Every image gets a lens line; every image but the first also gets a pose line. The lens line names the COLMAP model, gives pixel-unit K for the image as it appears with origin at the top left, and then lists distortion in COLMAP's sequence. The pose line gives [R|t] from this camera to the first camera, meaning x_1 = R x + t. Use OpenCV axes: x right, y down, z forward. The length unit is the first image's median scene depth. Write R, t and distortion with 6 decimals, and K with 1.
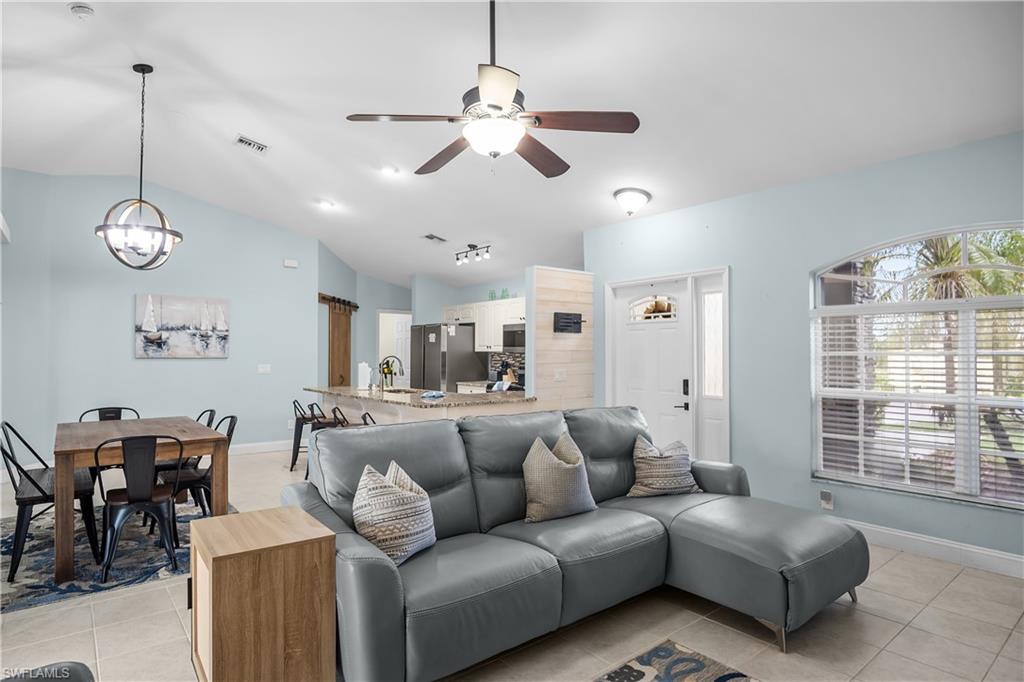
lens RADIAL K [[567.1, 0, 499.1], [0, 567.1, 343.7], [0, 0, 1]] dist [-0.029922, 0.007934]
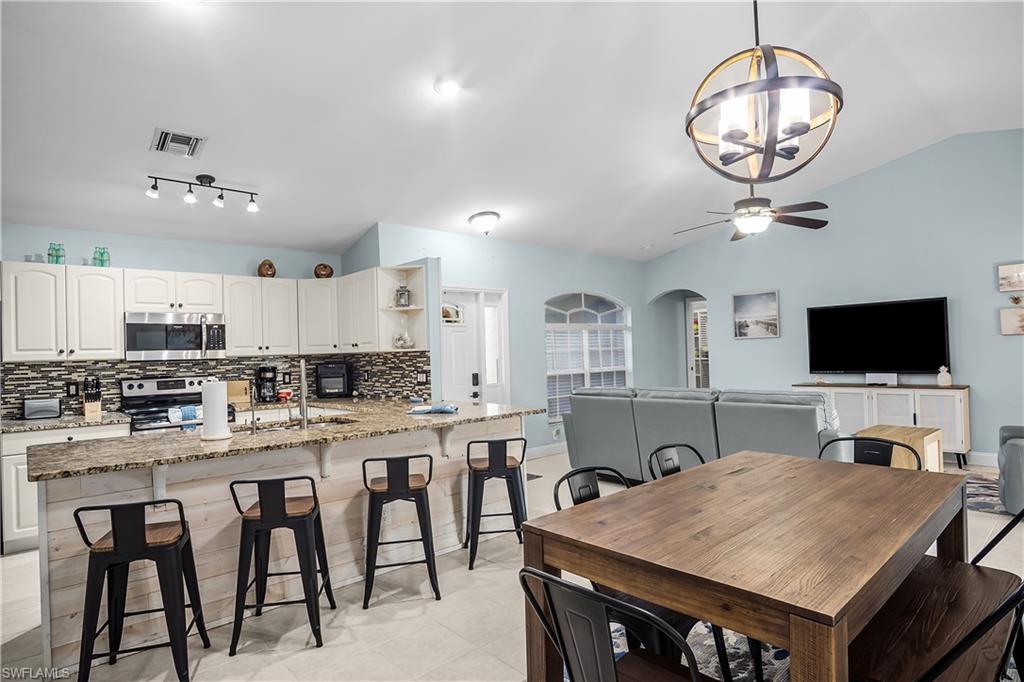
lens RADIAL K [[567.1, 0, 507.7], [0, 567.1, 342.7], [0, 0, 1]] dist [-0.029922, 0.007934]
pose [[-0.064441, 0.017257, 0.997772, -0.830993], [0.012197, 0.999789, -0.016504, 0.016347], [-0.997847, 0.011106, -0.064638, 0.924278]]
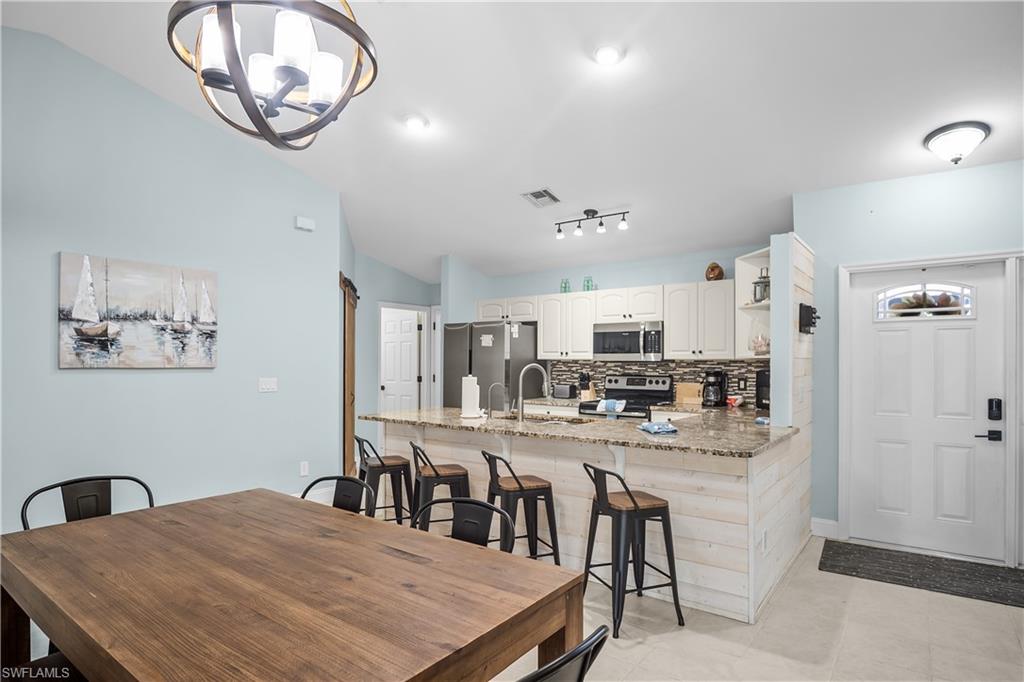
lens RADIAL K [[567.1, 0, 499.1], [0, 567.1, 357.7], [0, 0, 1]] dist [-0.029922, 0.007934]
pose [[0.969632, 0.005348, 0.244509, -0.426166], [-0.007861, 0.999926, 0.009305, 0.007848], [-0.244441, -0.010944, 0.969602, 0.422534]]
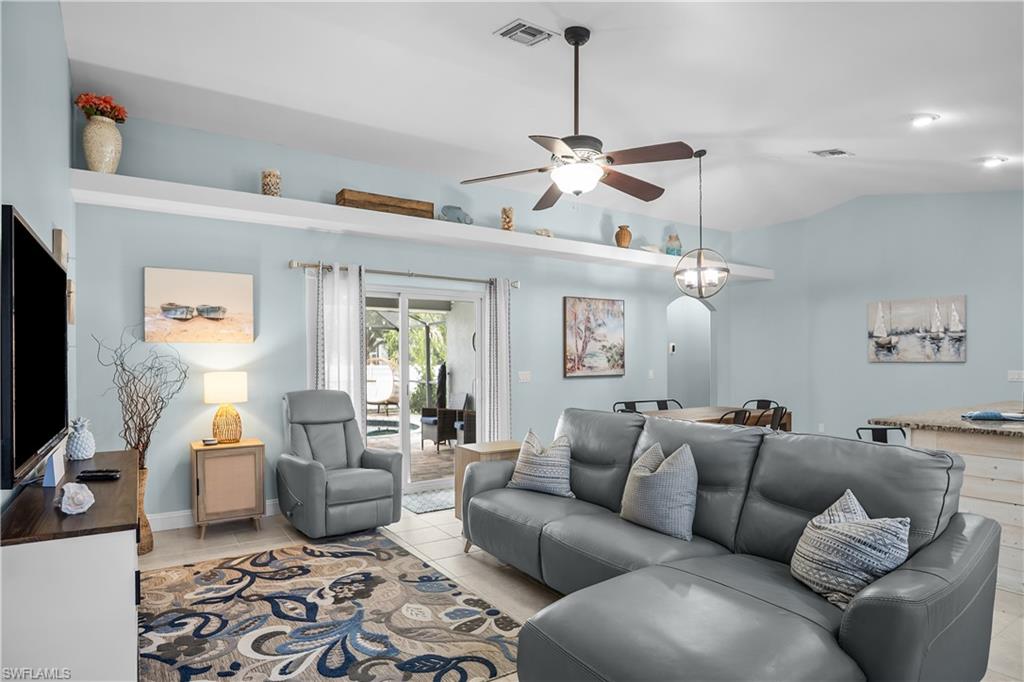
lens RADIAL K [[567.1, 0, 501.4], [0, 567.1, 362.2], [0, 0, 1]] dist [-0.029922, 0.007934]
pose [[-0.093218, -0.000778, -0.995645, 0.587330], [0.022221, 0.999749, -0.002862, 0.015535], [0.995398, -0.022391, -0.093177, 0.460824]]
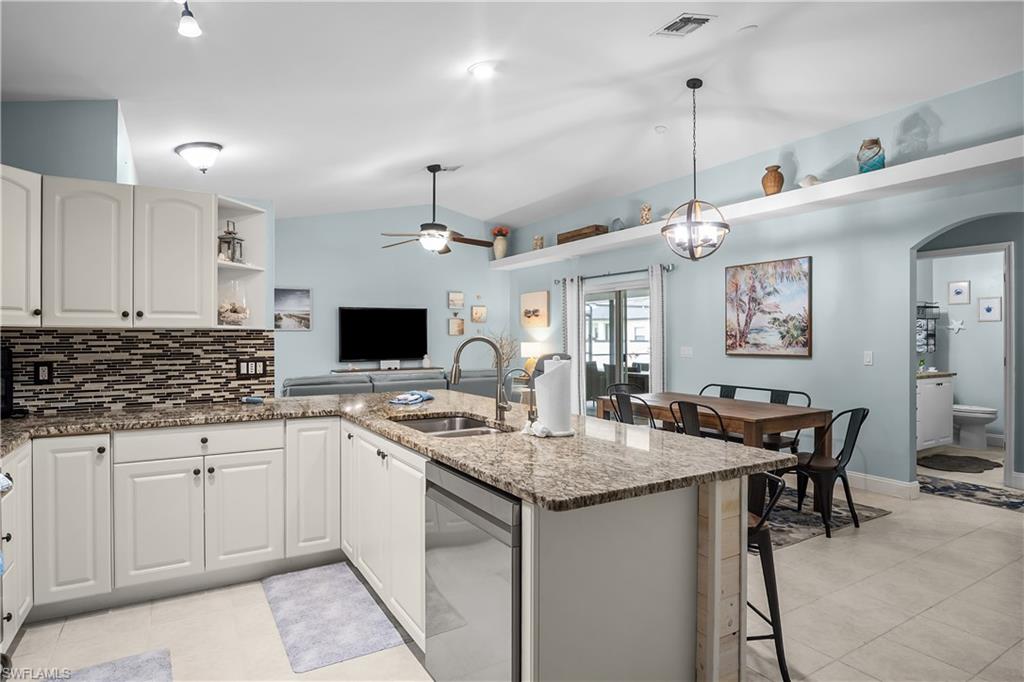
lens RADIAL K [[567.1, 0, 516.6], [0, 567.1, 337.3], [0, 0, 1]] dist [-0.029922, 0.007934]
pose [[-0.993458, 0.001387, 0.114192, -0.296676], [-0.000616, 0.999847, -0.017506, 0.031836], [-0.114198, -0.017461, -0.993304, 1.579414]]
